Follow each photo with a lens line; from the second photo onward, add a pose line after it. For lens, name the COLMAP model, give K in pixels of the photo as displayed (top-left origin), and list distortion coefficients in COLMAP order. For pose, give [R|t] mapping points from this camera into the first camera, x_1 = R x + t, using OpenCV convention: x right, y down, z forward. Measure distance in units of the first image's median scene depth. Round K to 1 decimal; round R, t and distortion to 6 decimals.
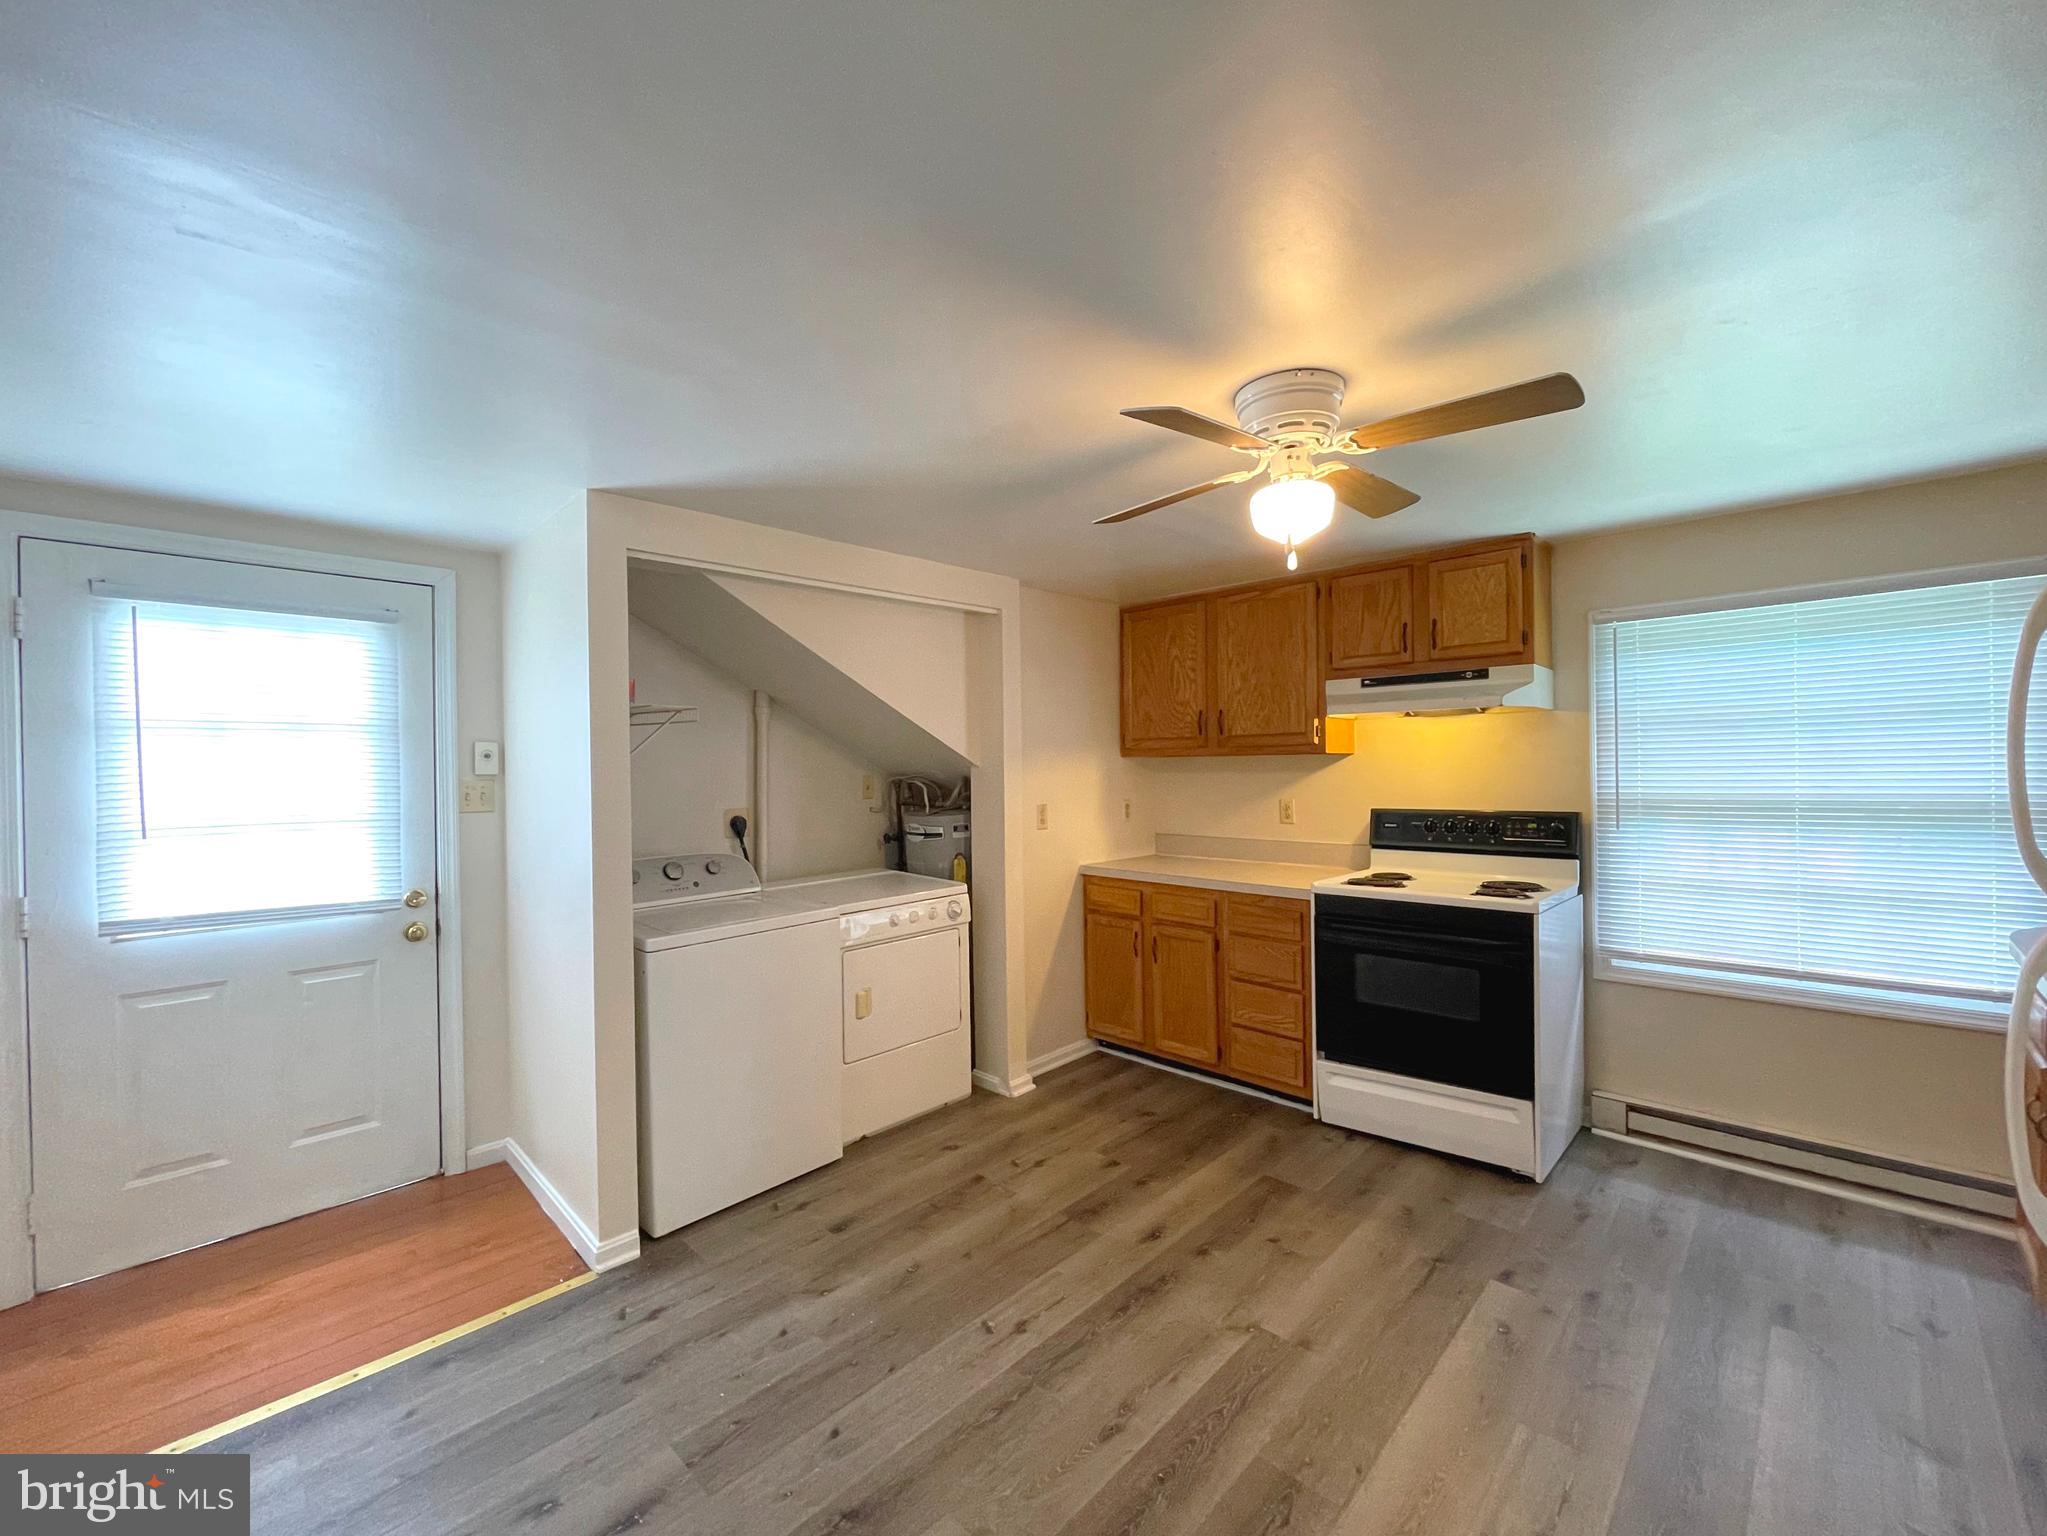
lens RADIAL K [[838.2, 0, 1023.5], [0, 838.2, 768.0], [0, 0, 1]] dist [0.001214, 0.000341]
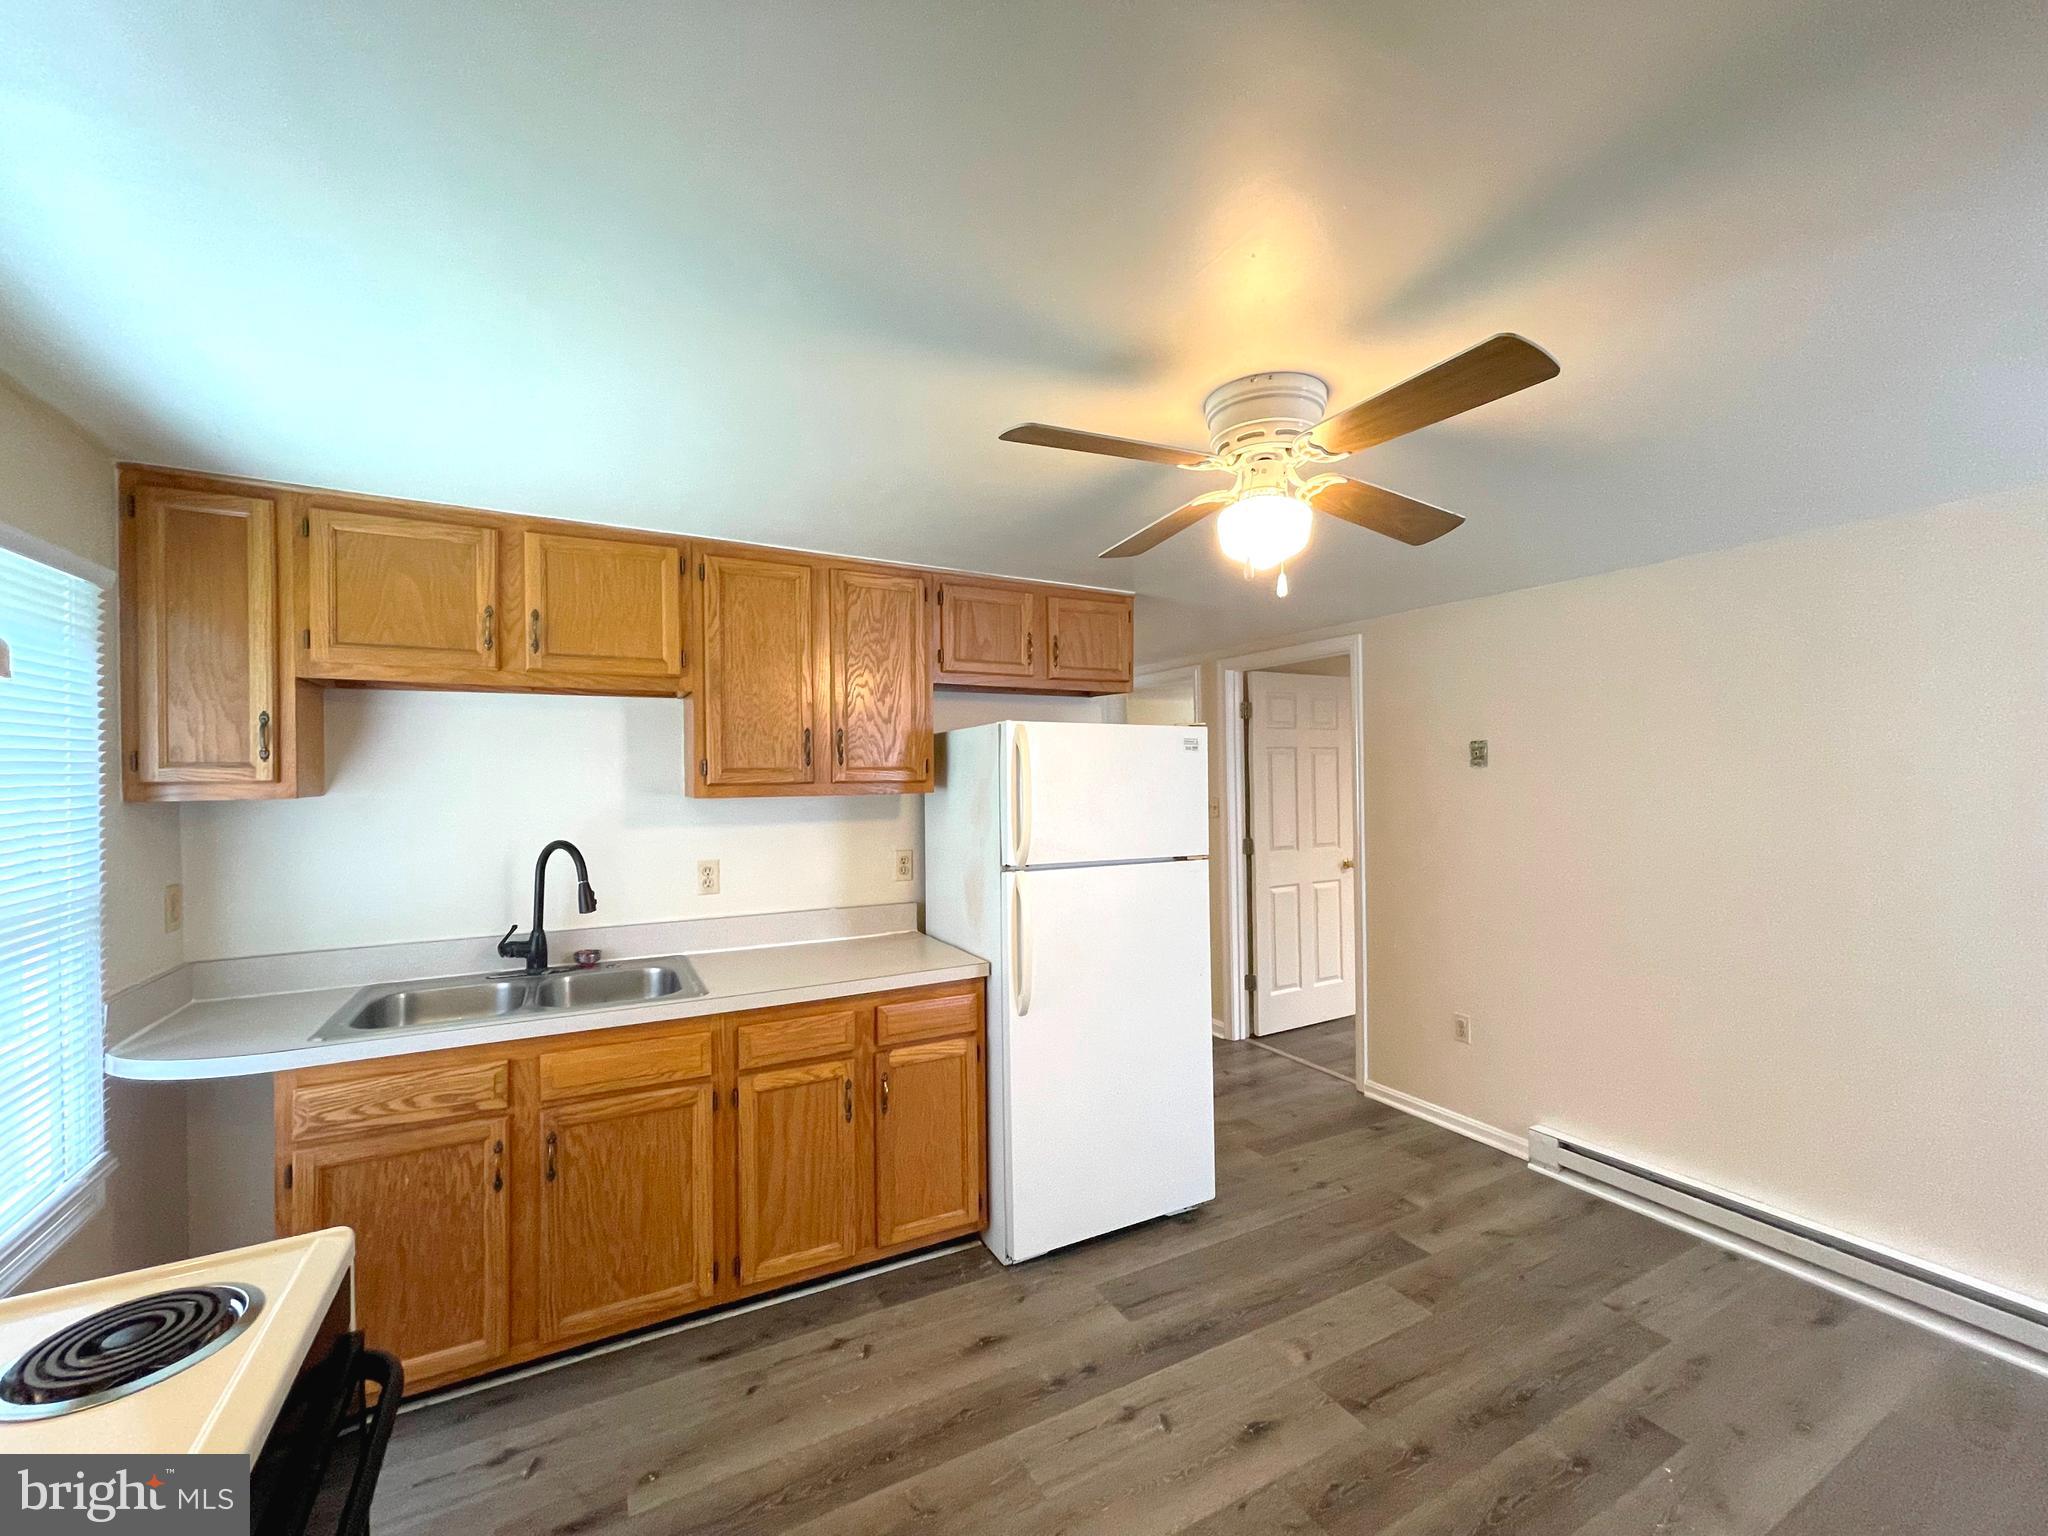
lens RADIAL K [[823.4, 0, 1013.3], [0, 823.4, 775.1], [0, 0, 1]] dist [-0.002052, -0.000128]
pose [[-0.951808, 0.023853, 0.305765, 0.178384], [0.025521, 0.999673, 0.001458, -0.034876], [-0.305630, 0.009191, -0.952106, 1.070254]]
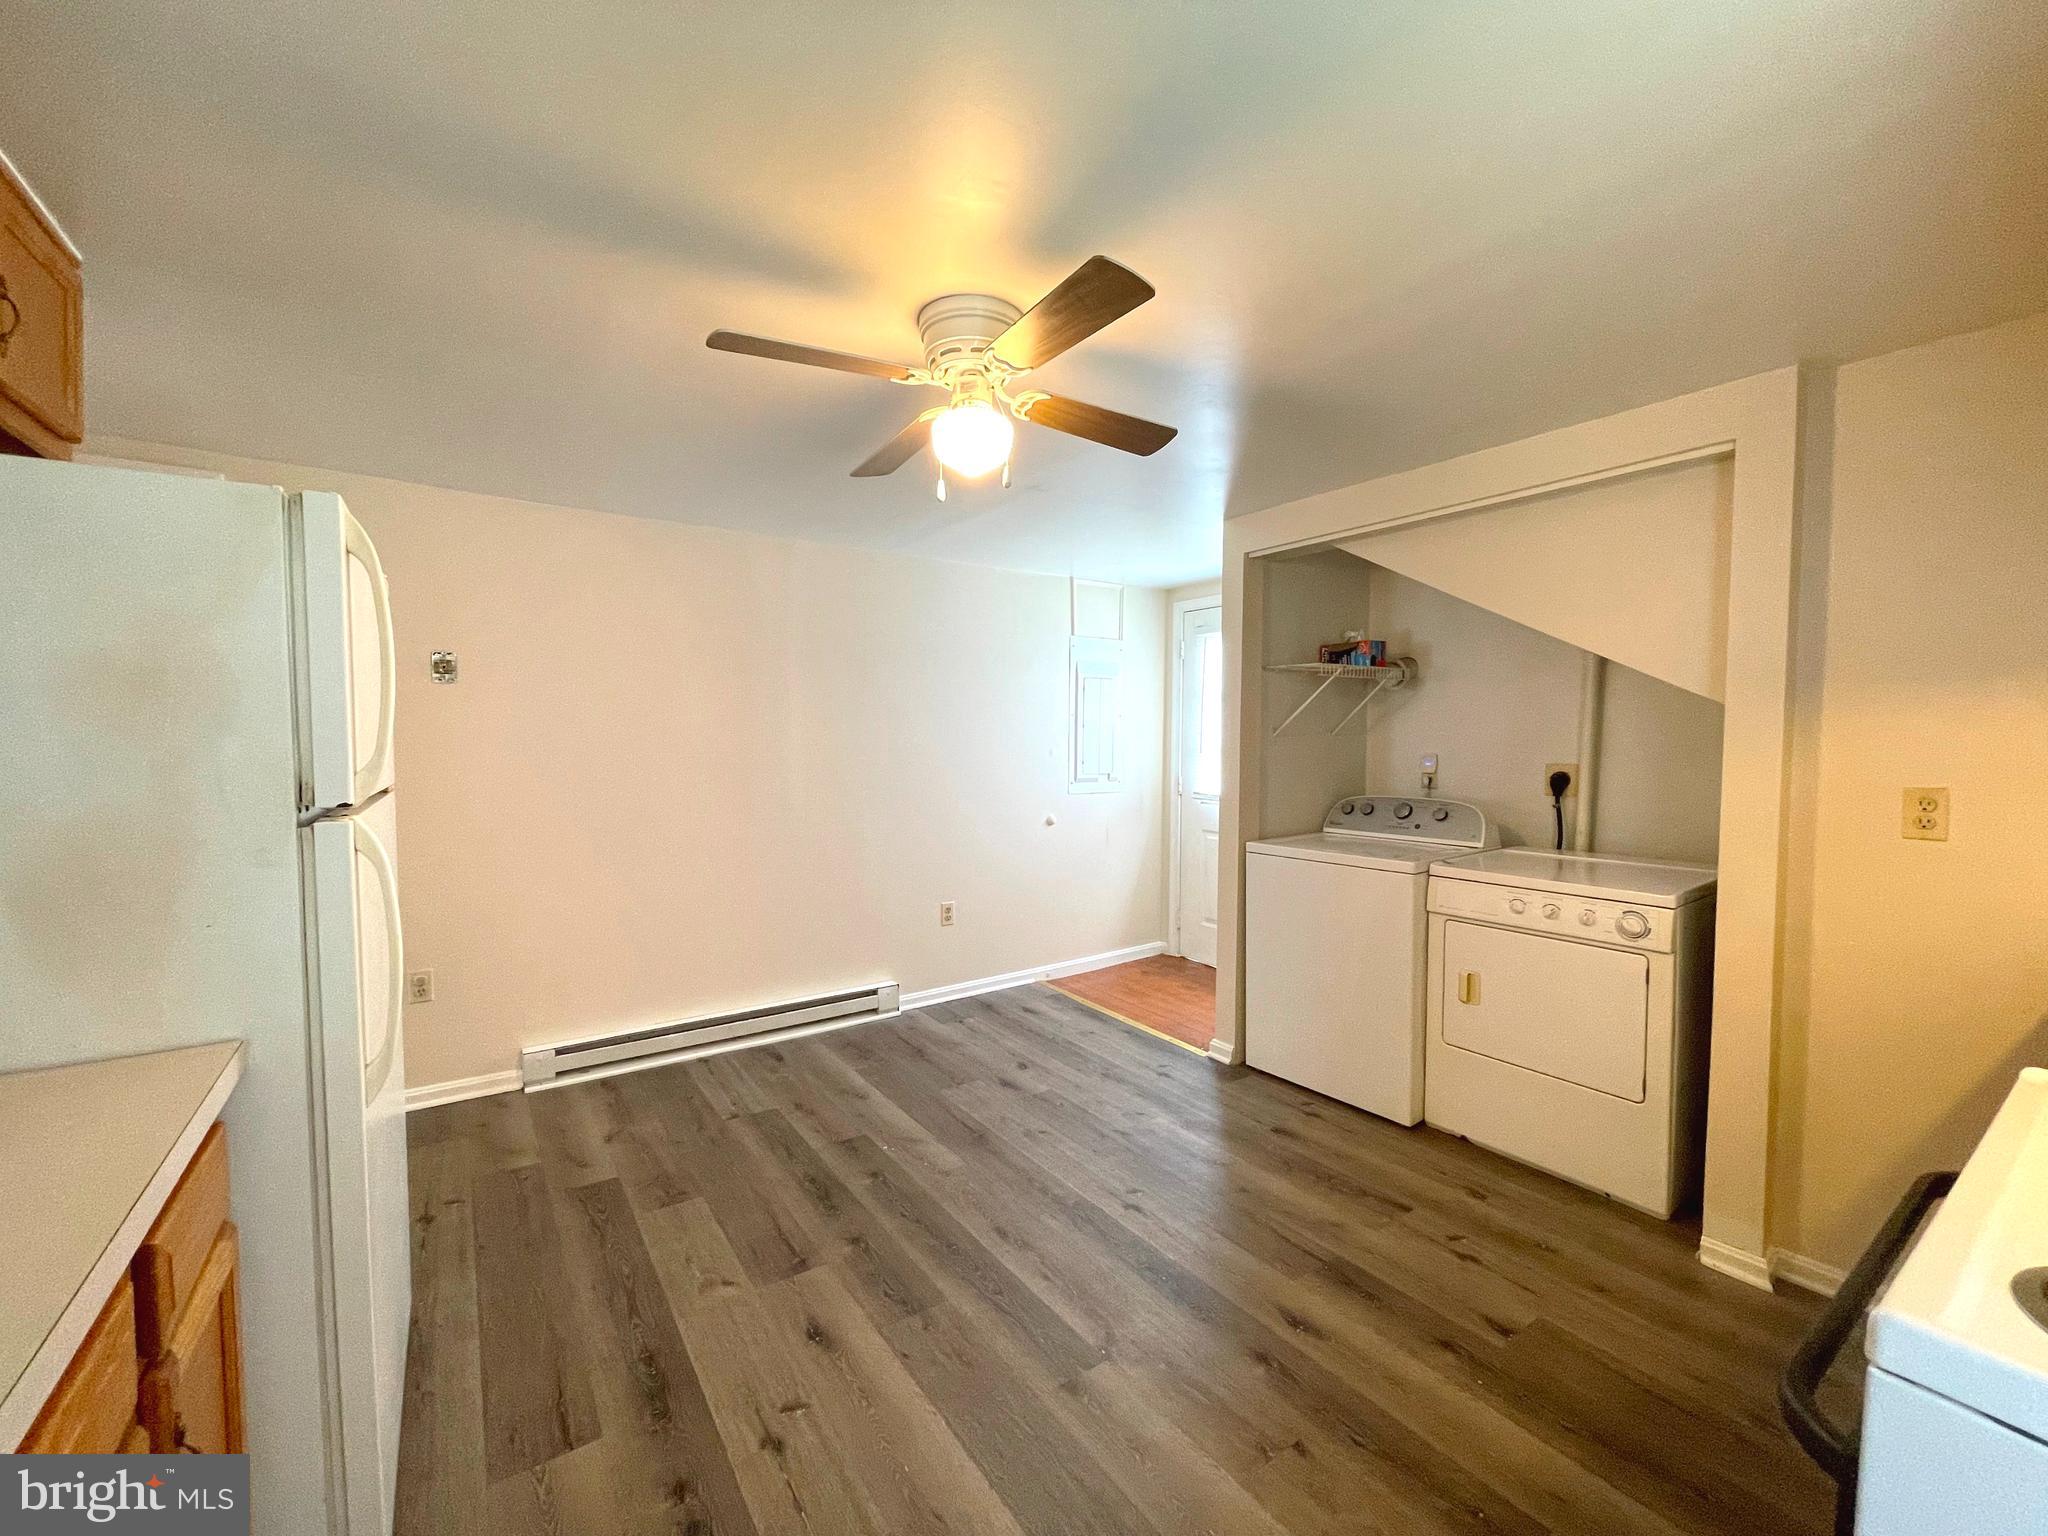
lens RADIAL K [[838.6, 0, 1024.0], [0, 838.6, 768.0], [0, 0, 1]] dist [0.001214, 0.000341]
pose [[-0.187743, 0.052435, -0.980818, 0.731081], [-0.009578, 0.998429, 0.055210, 0.011248], [0.982171, 0.019760, -0.186946, 0.703170]]
